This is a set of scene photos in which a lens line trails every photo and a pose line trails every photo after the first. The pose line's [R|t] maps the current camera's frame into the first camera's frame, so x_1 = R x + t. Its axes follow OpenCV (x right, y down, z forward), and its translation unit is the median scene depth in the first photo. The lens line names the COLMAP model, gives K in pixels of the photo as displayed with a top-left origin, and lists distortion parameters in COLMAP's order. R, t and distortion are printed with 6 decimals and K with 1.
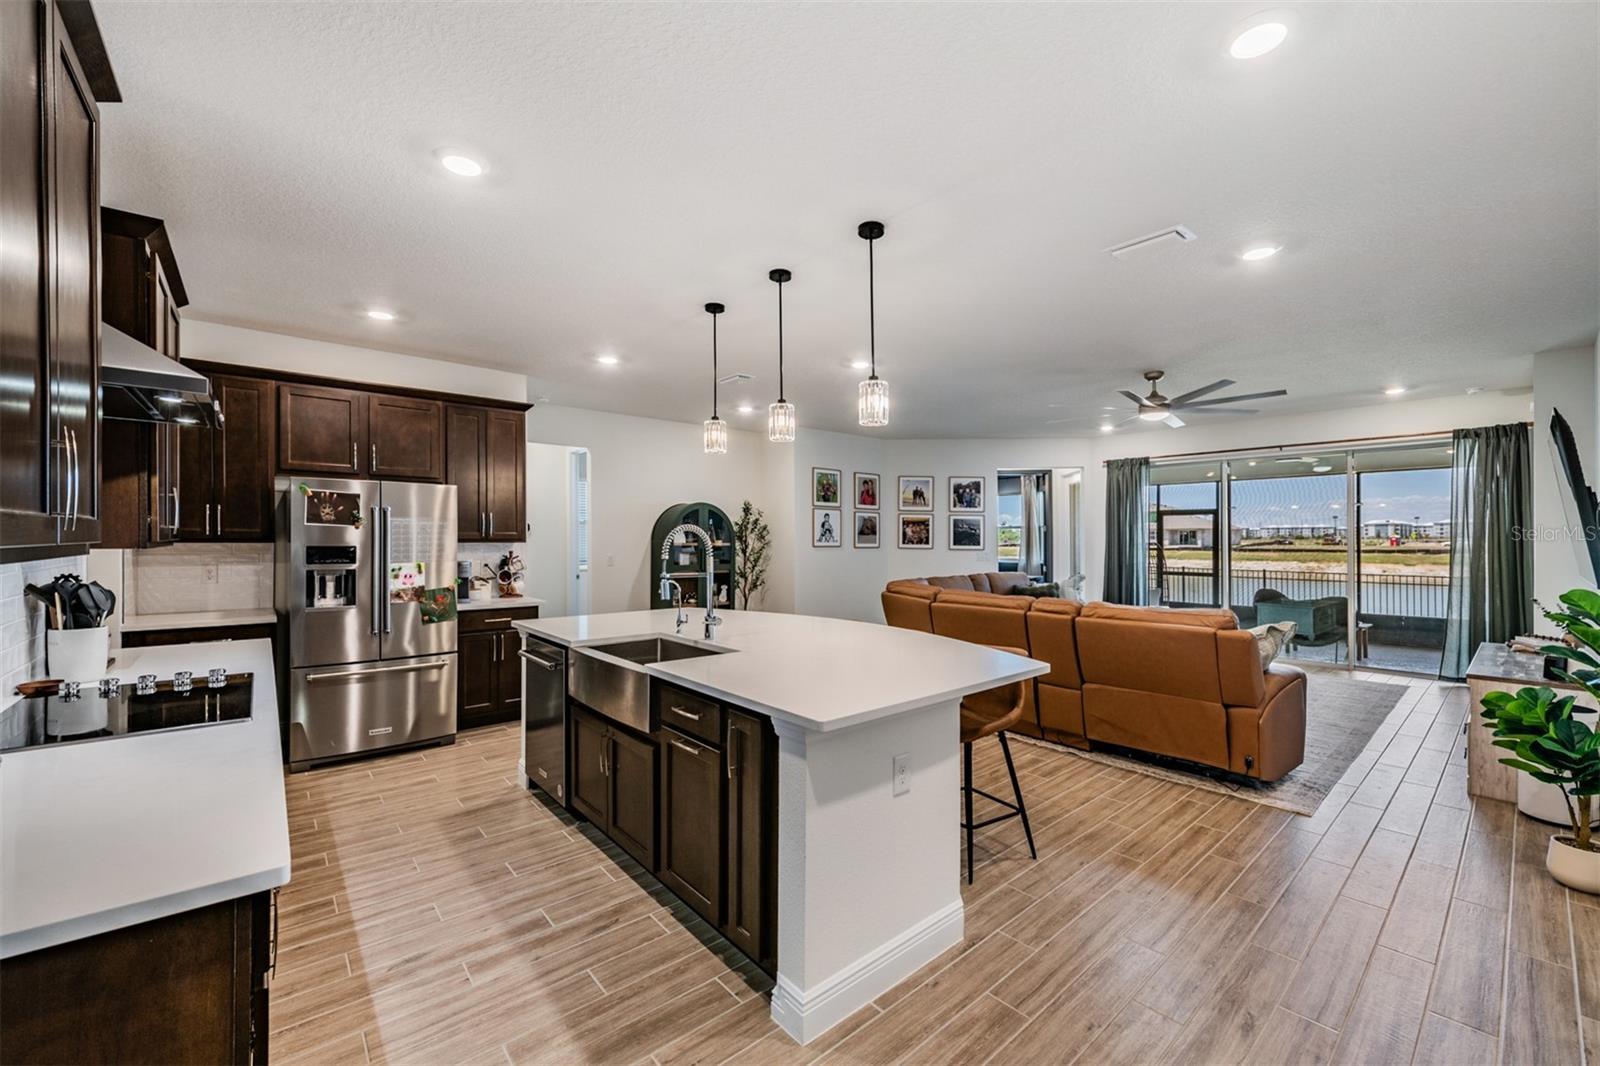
lens RADIAL K [[641.3, 0, 806.2], [0, 641.3, 530.9], [0, 0, 1]] dist [-0.012144, -0.000491]
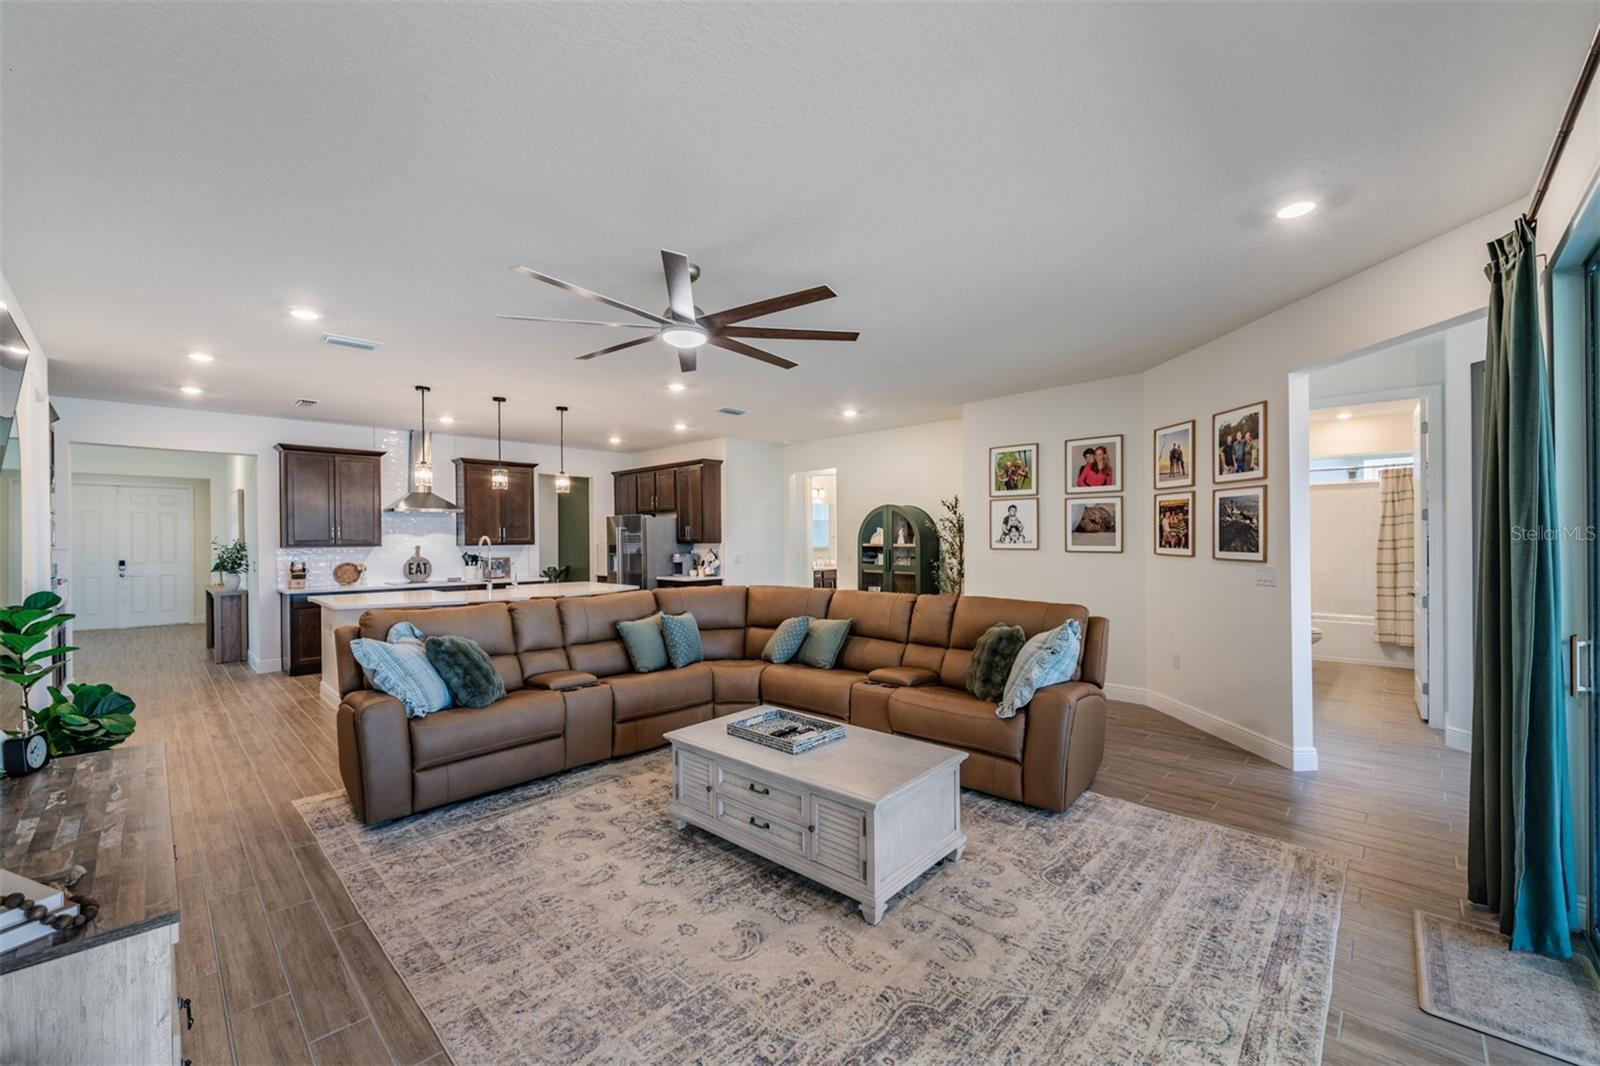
lens RADIAL K [[639.7, 0, 803.9], [0, 639.7, 542.0], [0, 0, 1]] dist [-0.007555, -0.000113]
pose [[0.092760, 0.004276, -0.995679, 1.057805], [0.019364, 0.999794, 0.006097, 0.009626], [0.995500, -0.019846, 0.092658, 0.959417]]
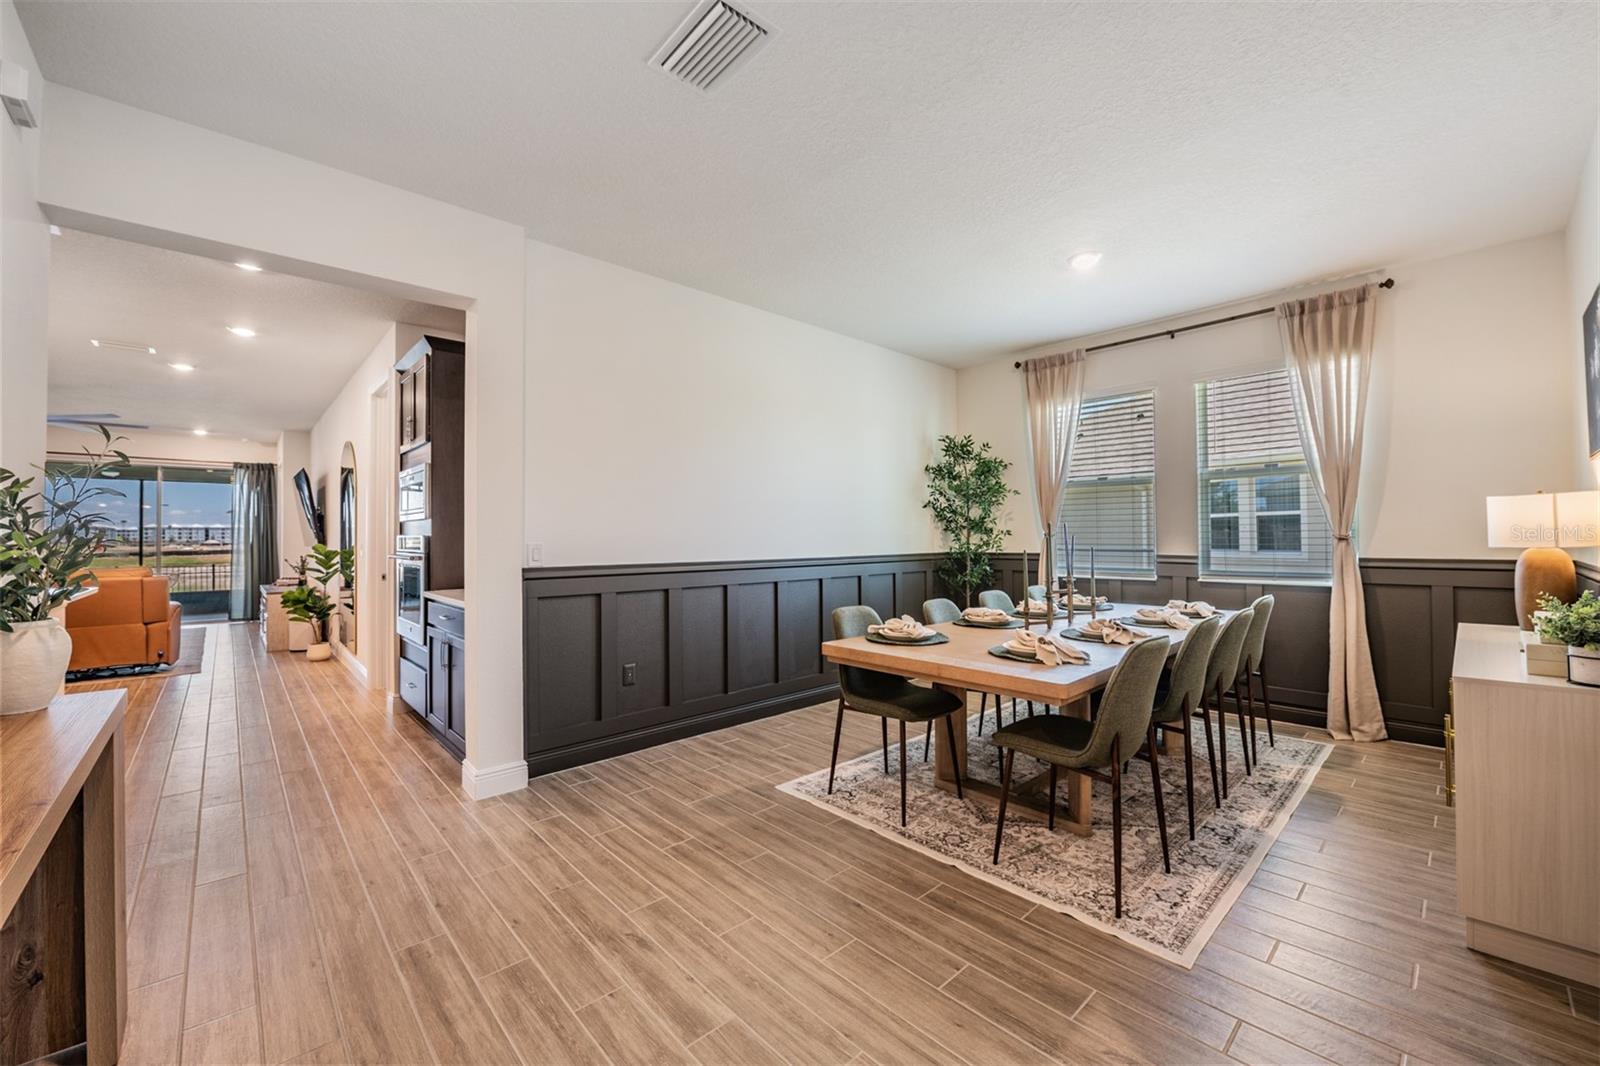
lens RADIAL K [[629.9, 0, 796.2], [0, 629.9, 528.3], [0, 0, 1]] dist [-0.010877, -0.000467]
pose [[-0.026994, 0.015850, 0.999510, -0.581838], [-0.004642, 0.999862, -0.015980, 0.026256], [-0.999625, -0.005071, -0.026917, -0.370869]]
